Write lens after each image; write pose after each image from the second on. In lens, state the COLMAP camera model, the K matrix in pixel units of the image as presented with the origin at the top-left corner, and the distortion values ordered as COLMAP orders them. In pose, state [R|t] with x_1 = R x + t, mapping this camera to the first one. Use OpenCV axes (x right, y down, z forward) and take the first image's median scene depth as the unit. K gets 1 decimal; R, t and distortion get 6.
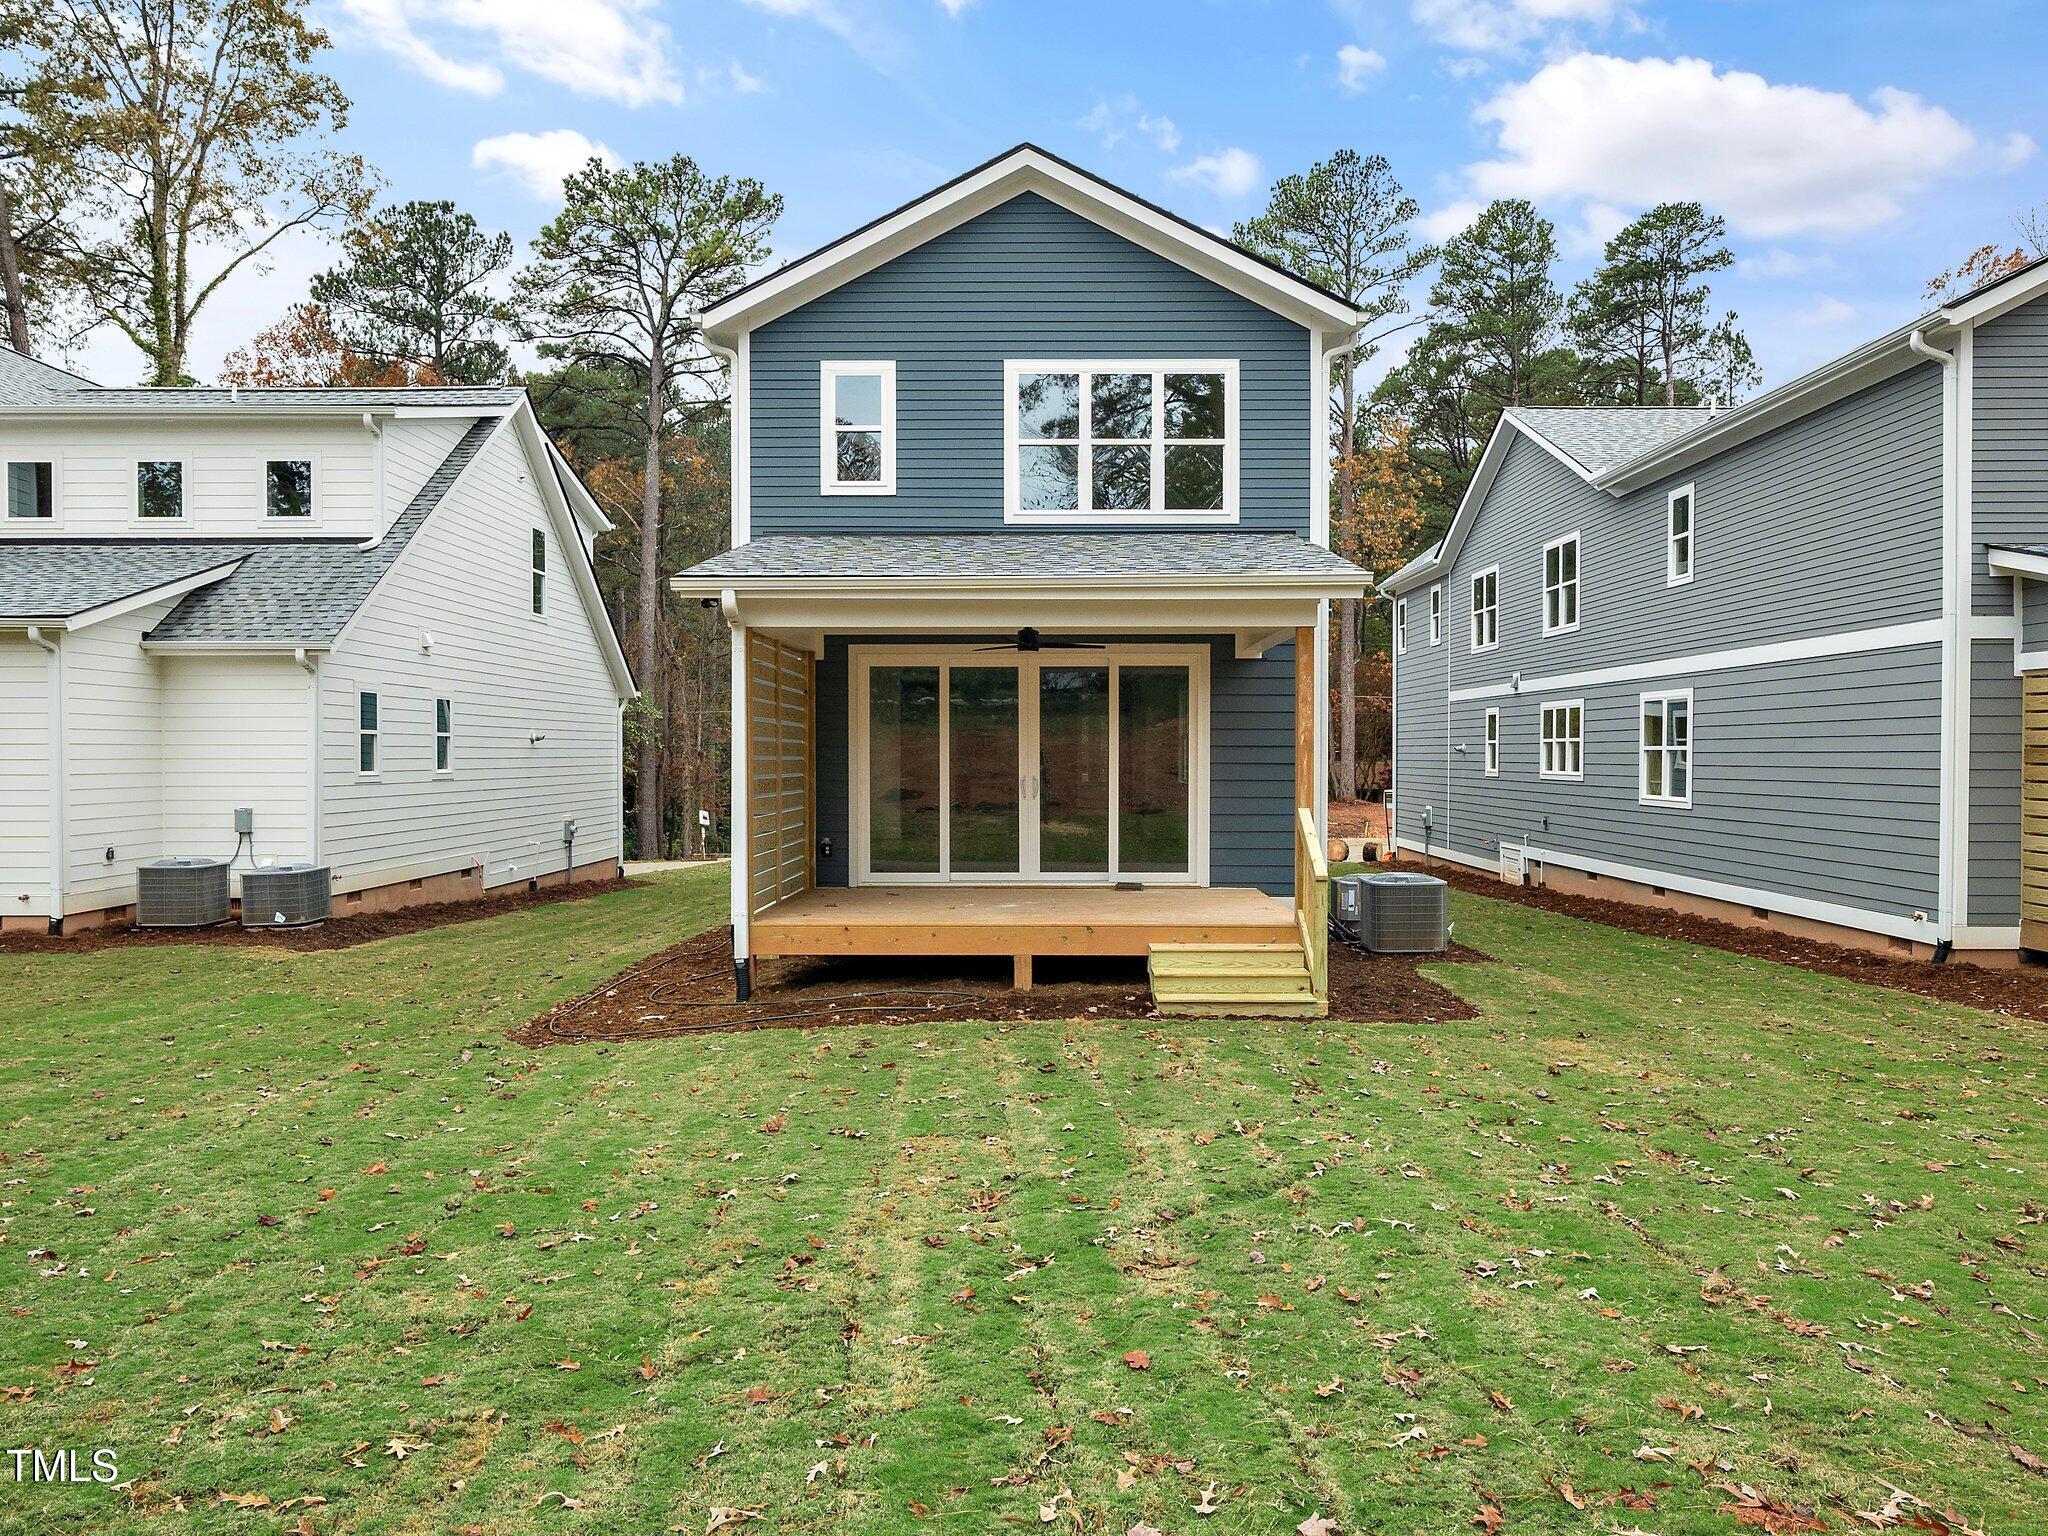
lens RADIAL K [[1384.9, 0, 1030.1], [0, 1384.9, 766.2], [0, 0, 1]] dist [-0.000876, 0.003081]
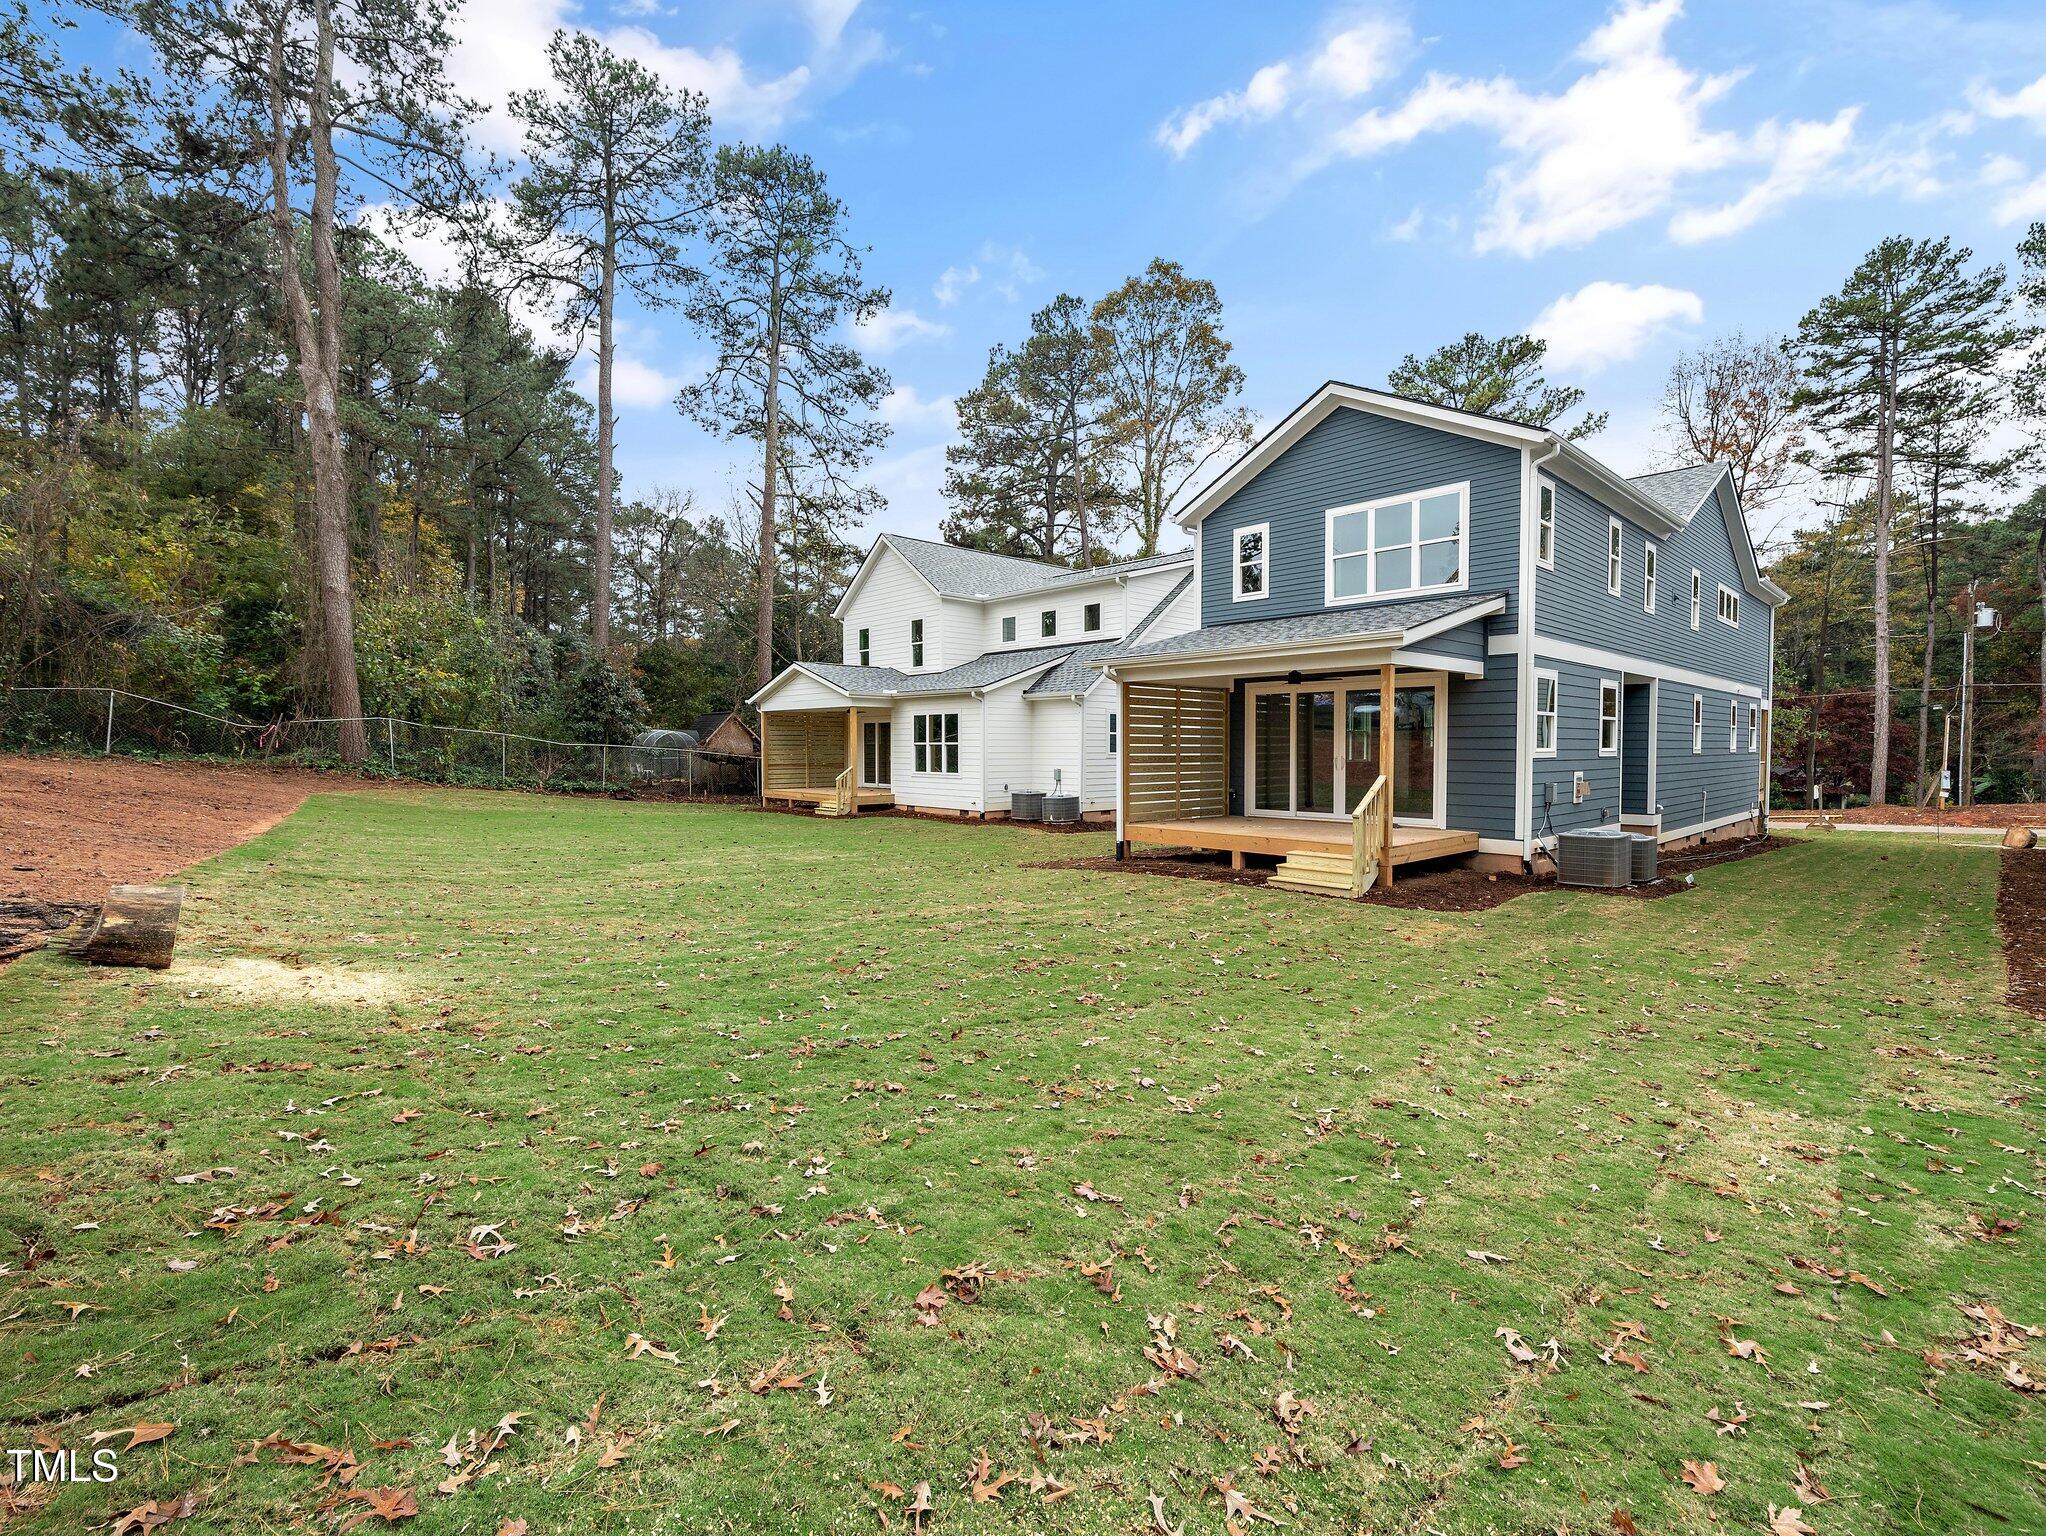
lens RADIAL K [[934.6, 0, 1024.4], [0, 934.6, 768.9], [0, 0, 1]] dist [0.000668, 0.000134]
pose [[0.676215, 0.019150, -0.736455, 0.500080], [-0.007665, 0.999791, 0.018960, 0.003108], [0.736664, -0.007176, 0.676221, -0.039323]]
